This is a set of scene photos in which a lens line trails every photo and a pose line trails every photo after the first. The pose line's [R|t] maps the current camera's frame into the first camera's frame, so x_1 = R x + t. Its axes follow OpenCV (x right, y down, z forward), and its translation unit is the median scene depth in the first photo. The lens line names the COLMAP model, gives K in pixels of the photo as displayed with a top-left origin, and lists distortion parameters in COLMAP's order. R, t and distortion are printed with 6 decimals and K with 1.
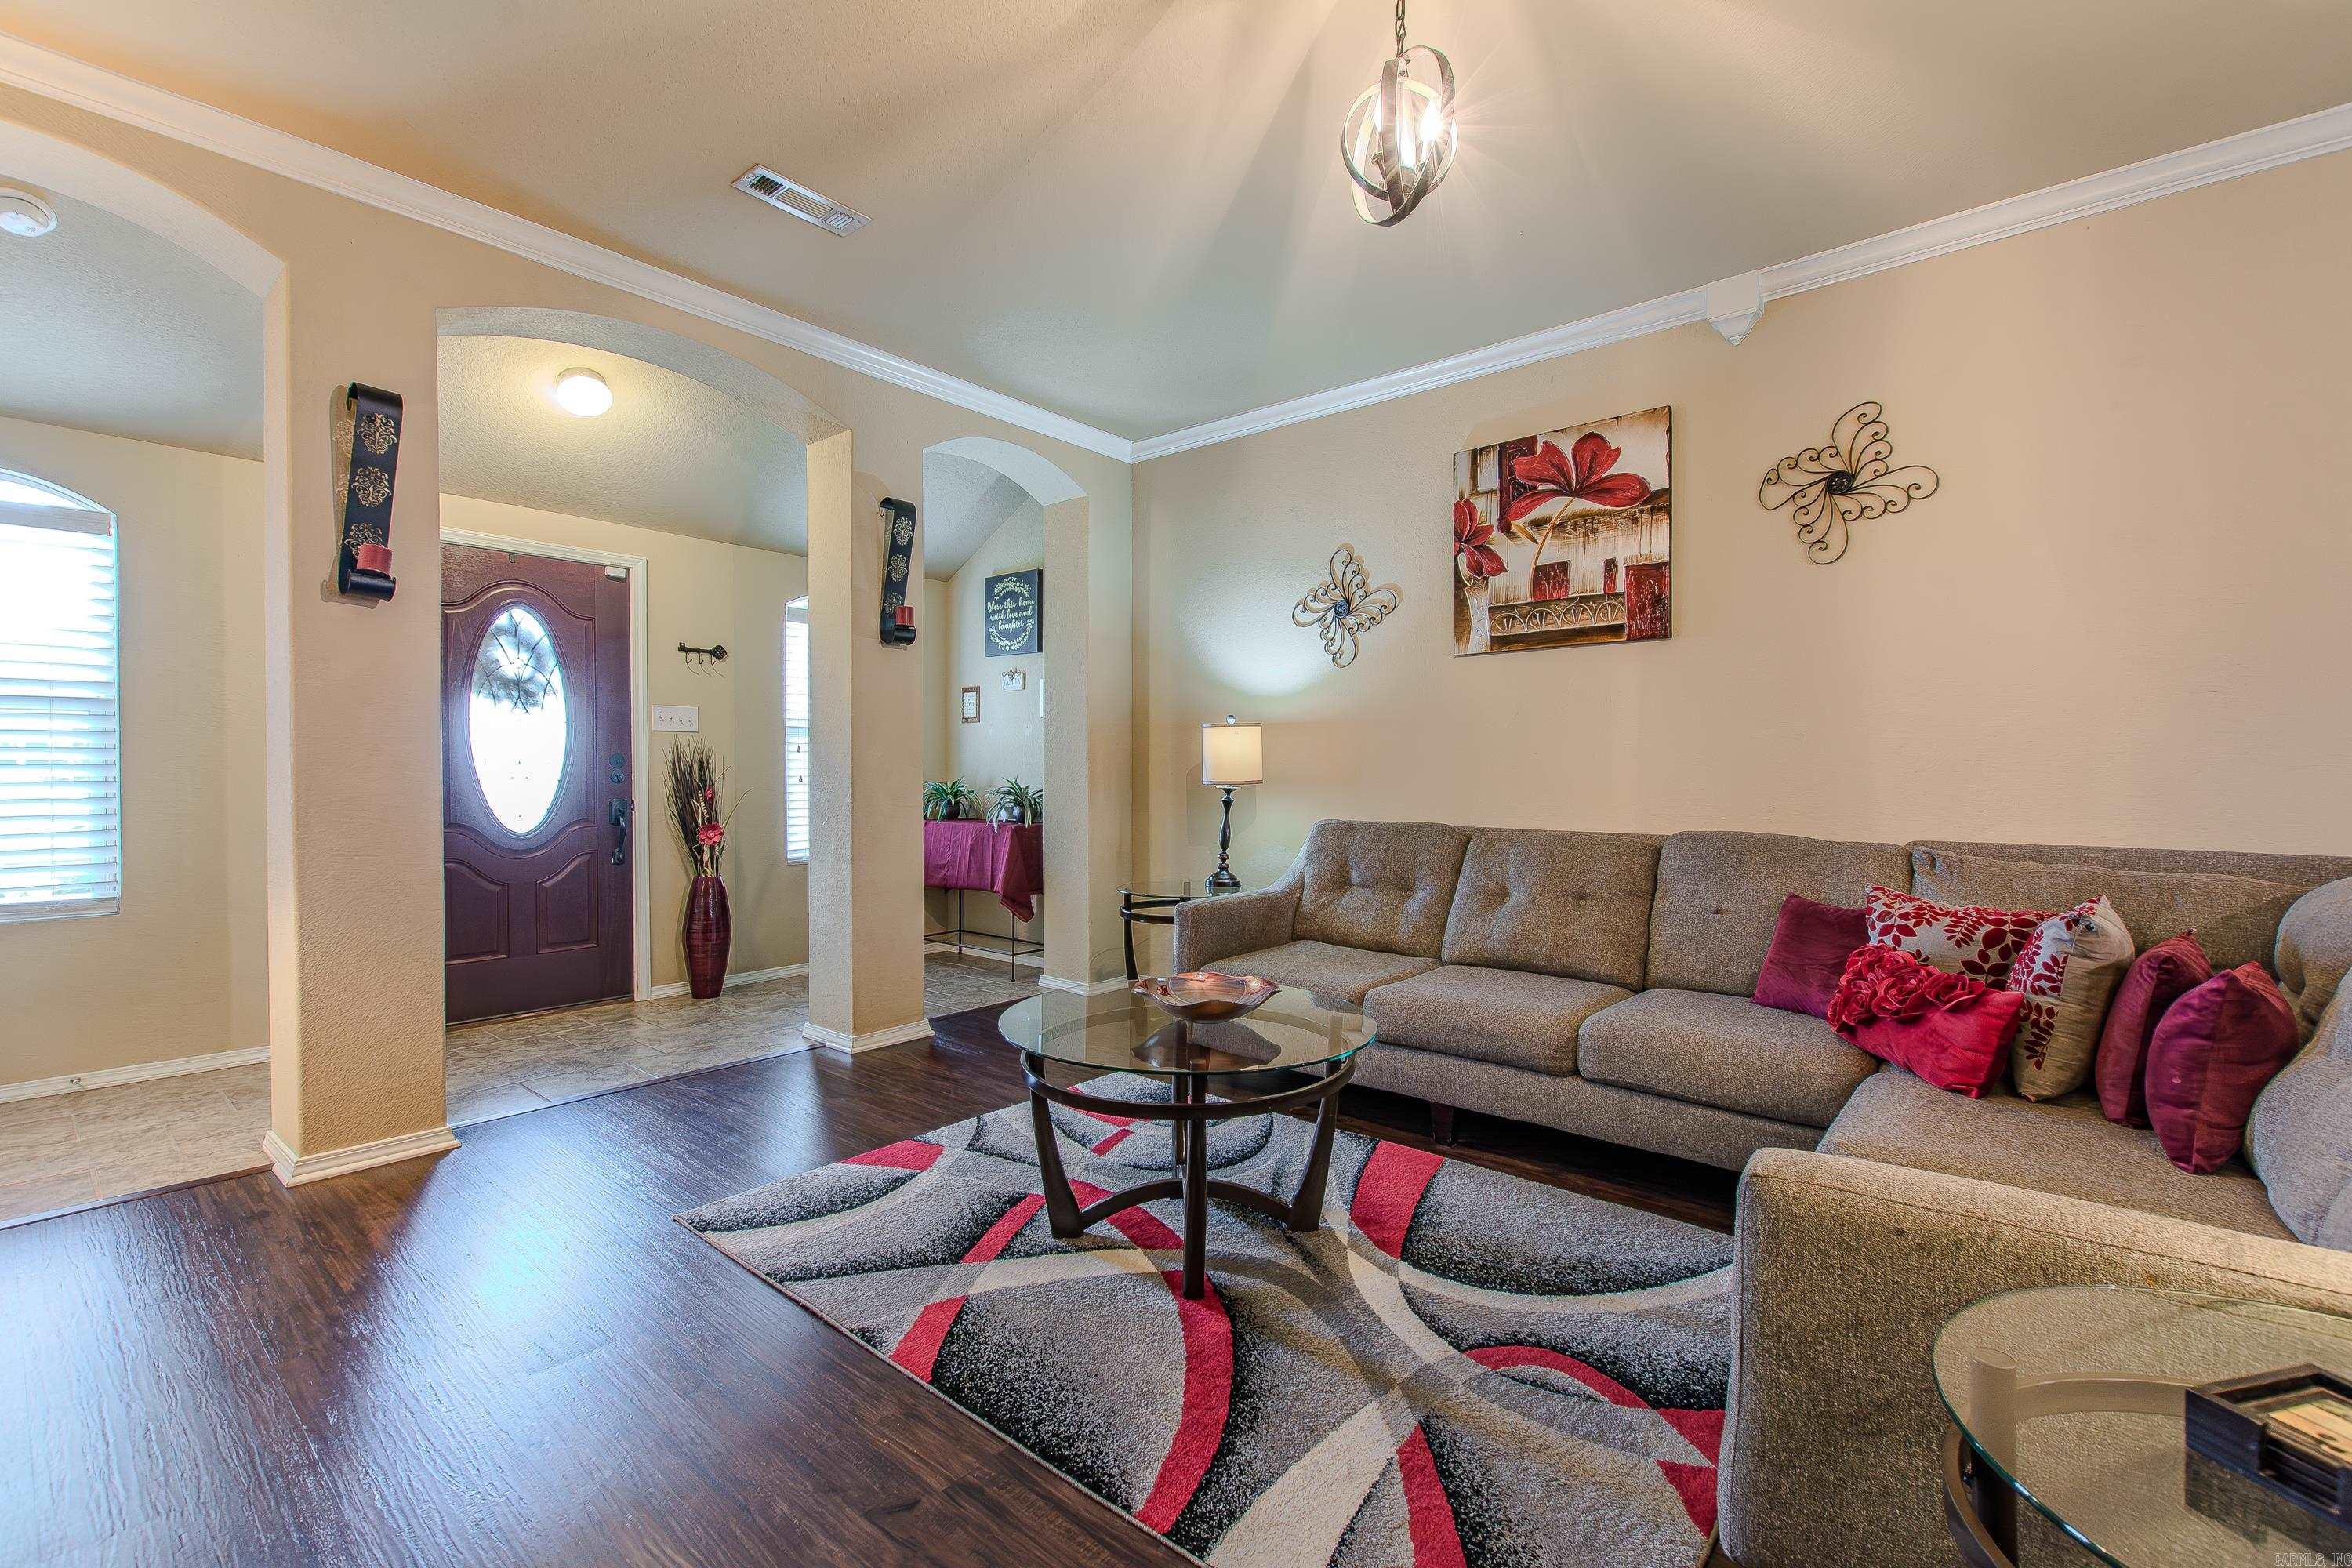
lens RADIAL K [[1014.4, 0, 1184.4], [0, 1014.4, 783.1], [0, 0, 1]] dist [0.006249, -0.003337]
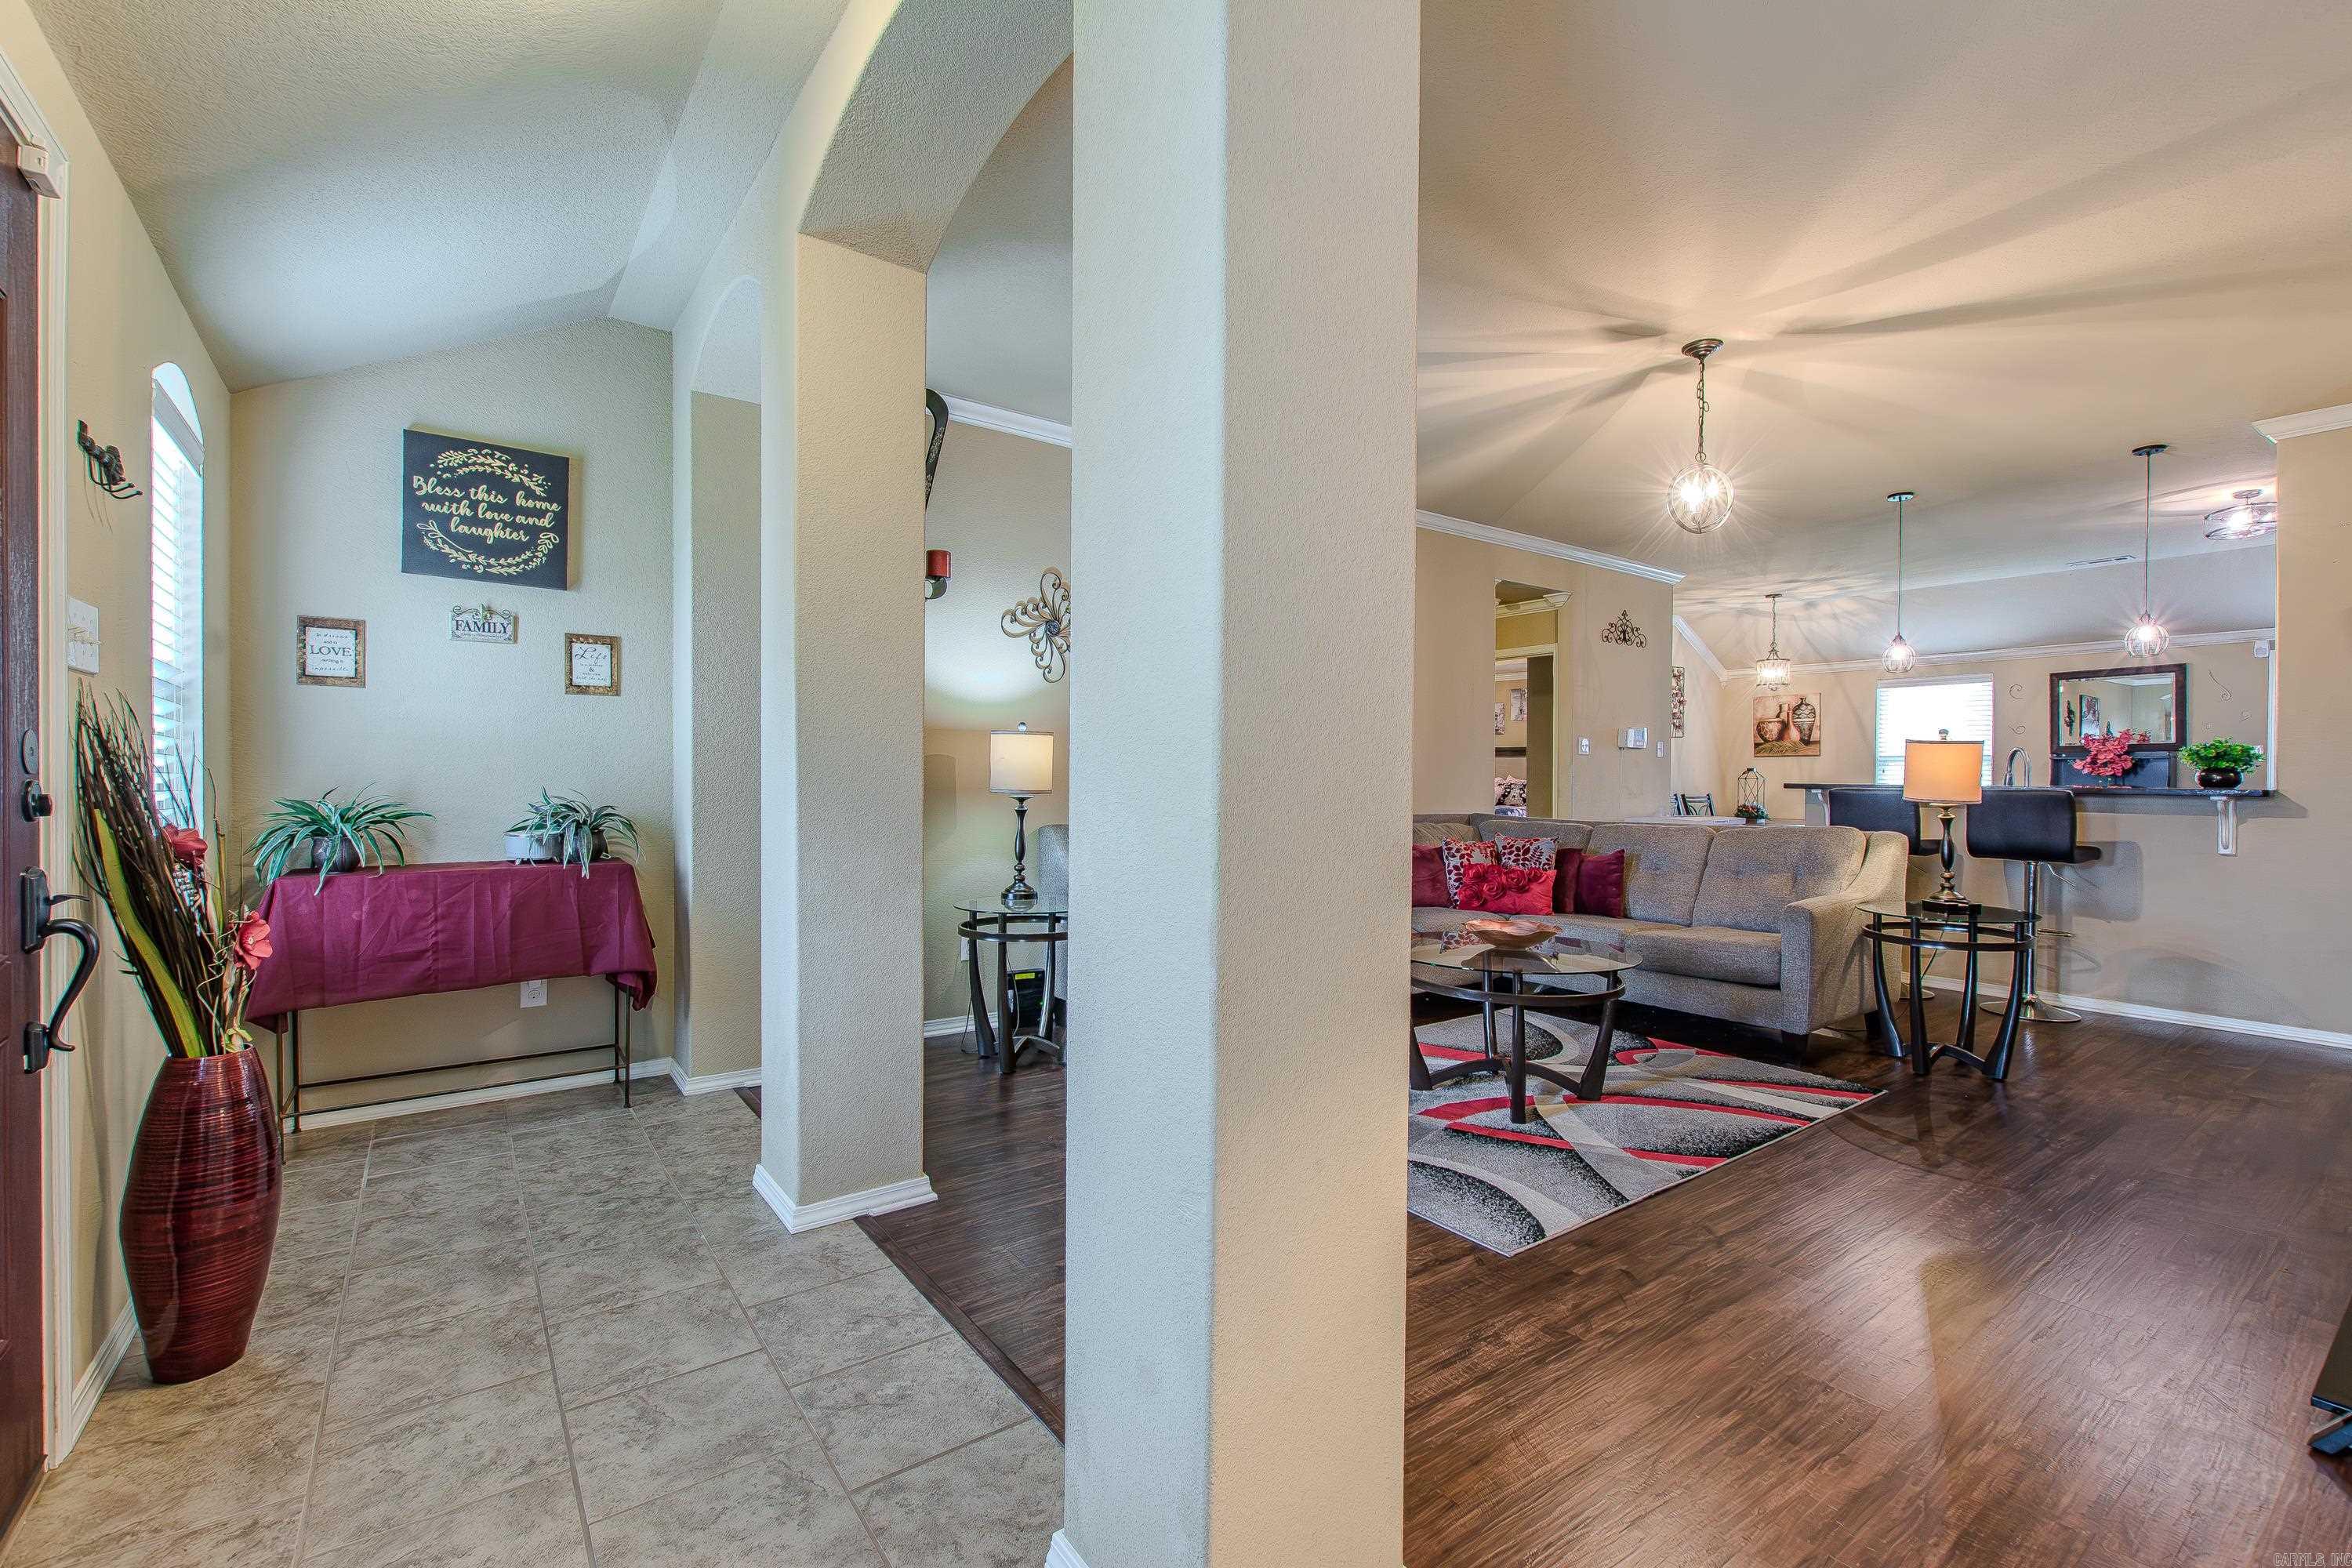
lens RADIAL K [[1014.4, 0, 1184.7], [0, 1014.4, 782.4], [0, 0, 1]] dist [0.006249, -0.003337]
pose [[0.233426, -0.005910, 0.972357, -0.998501], [0.006223, 0.999970, 0.004584, -0.014510], [-0.972355, 0.004980, 0.233456, 0.716217]]
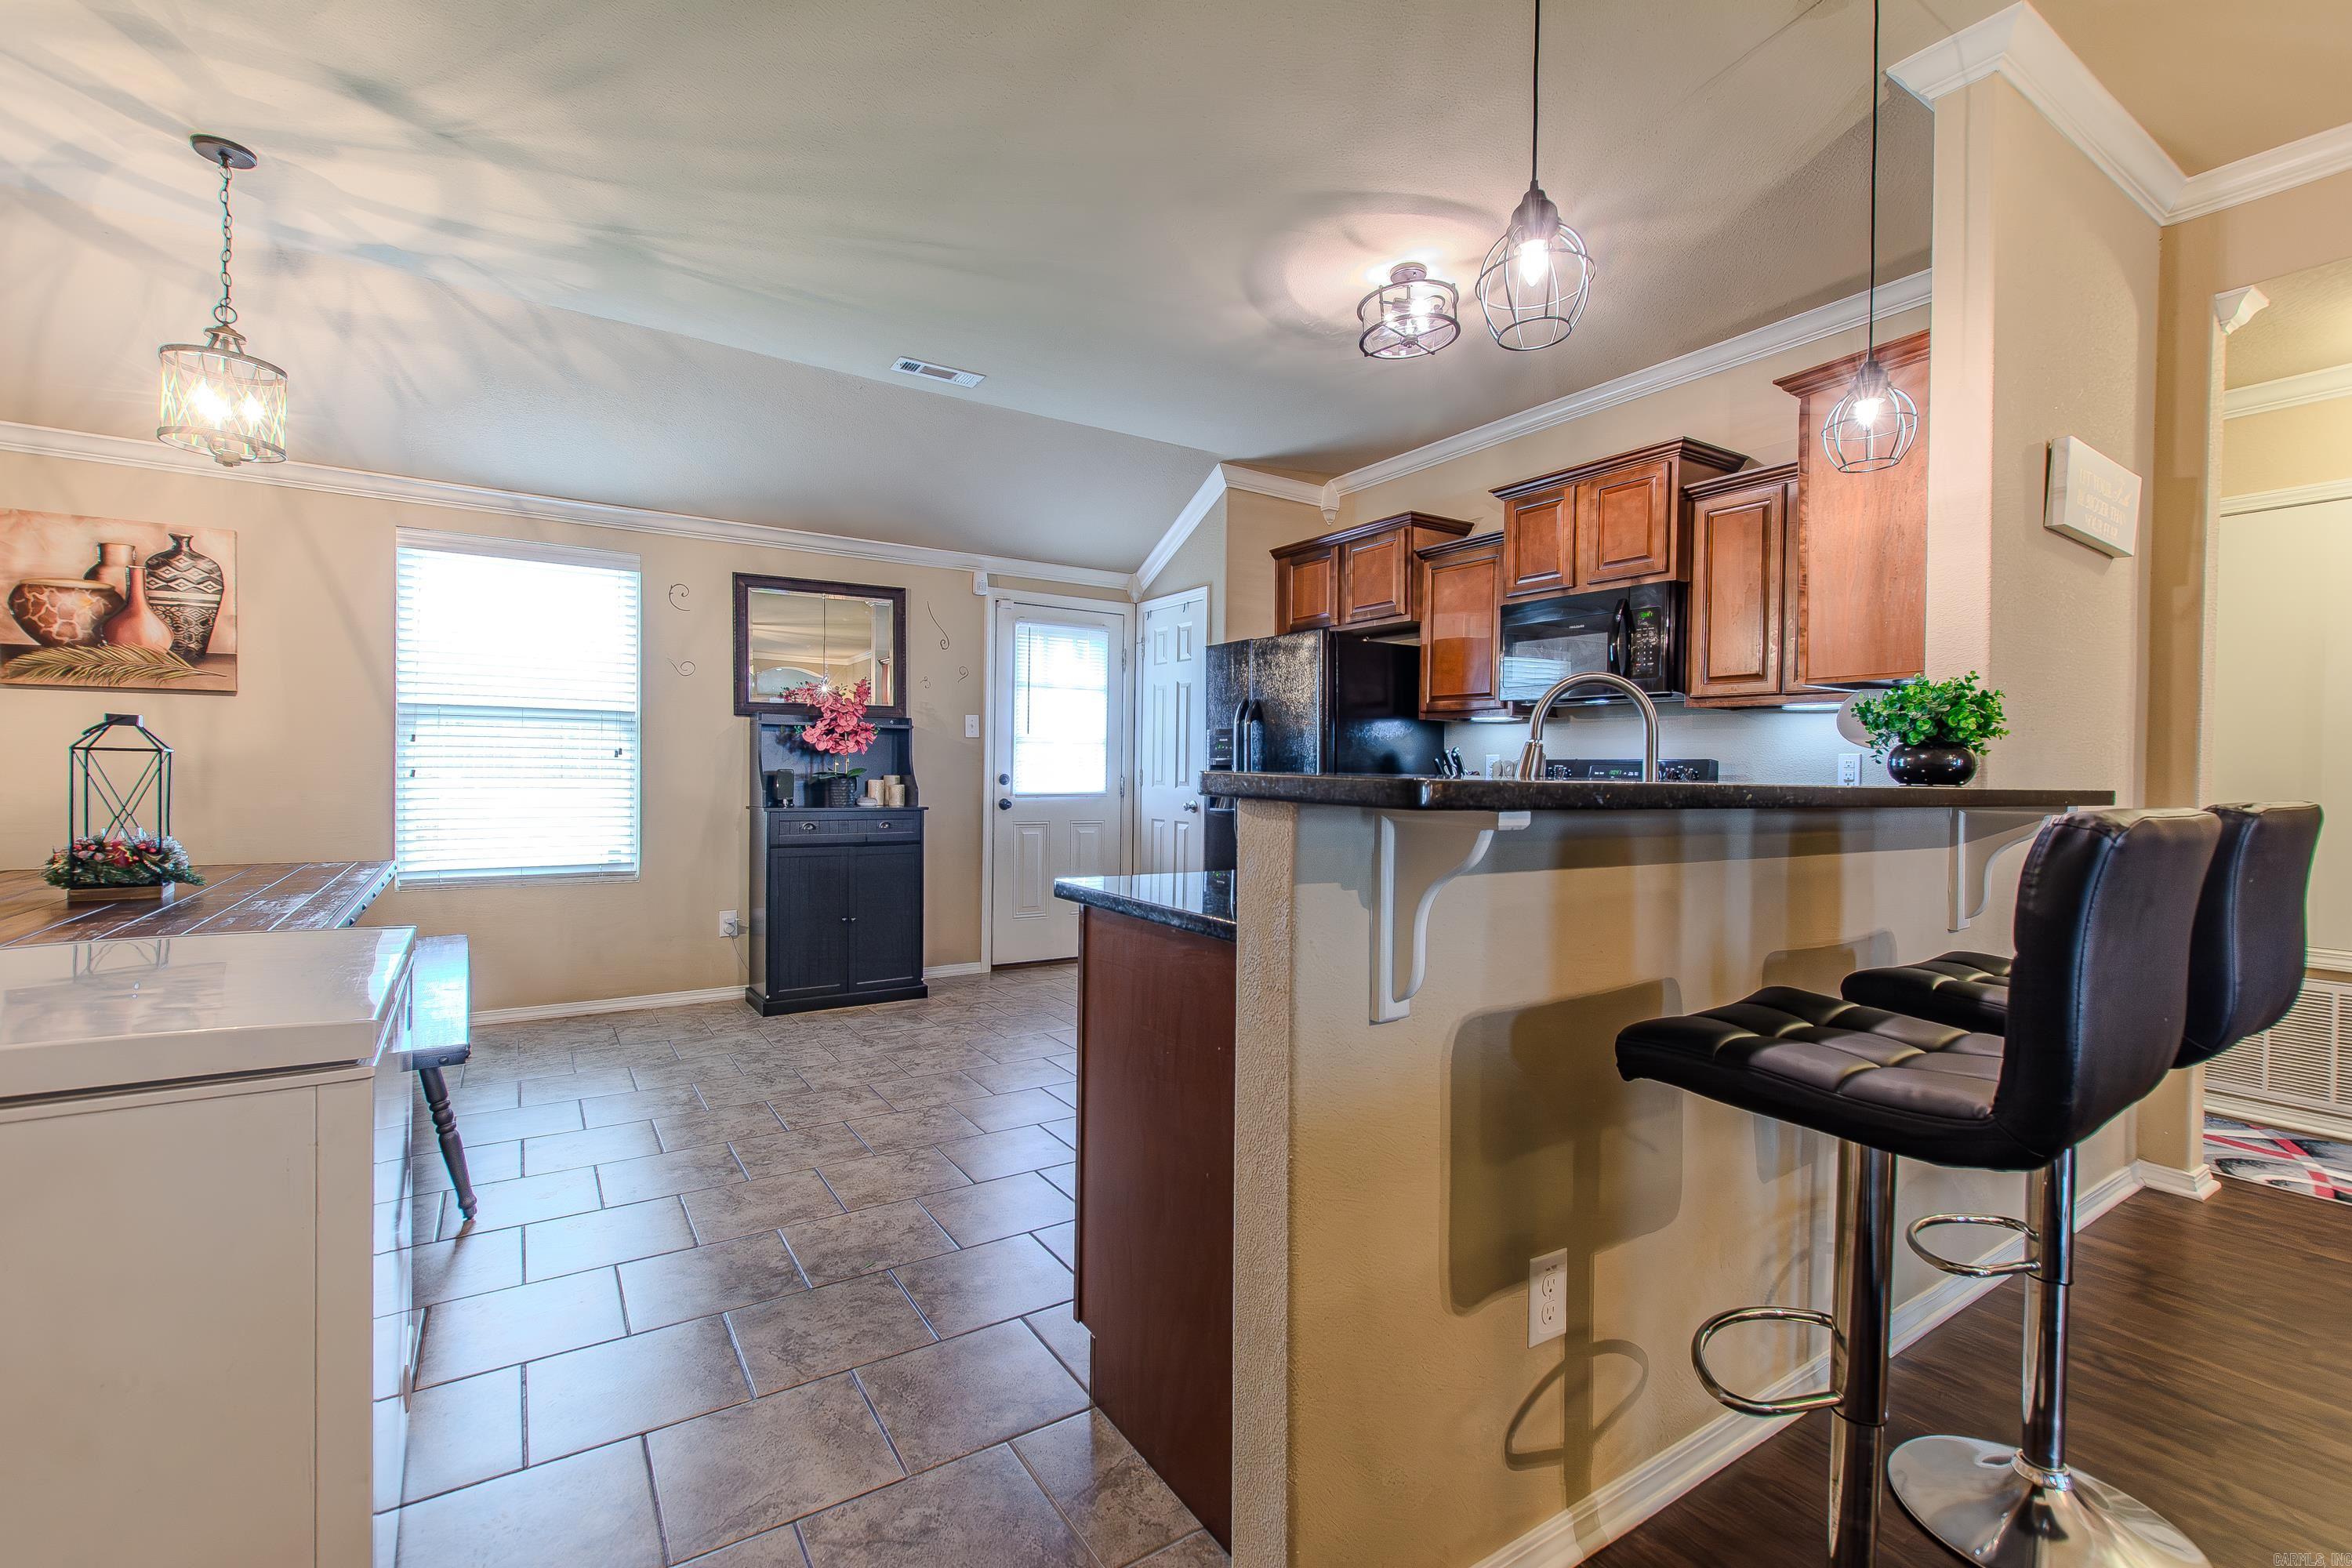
lens RADIAL K [[1014.4, 0, 1185.9], [0, 1014.4, 782.8], [0, 0, 1]] dist [0.006249, -0.003337]
pose [[-0.959132, -0.015844, 0.282516, 0.751192], [-0.009755, 0.999689, 0.022947, -0.004597], [-0.282791, 0.019254, -0.958988, 0.442369]]
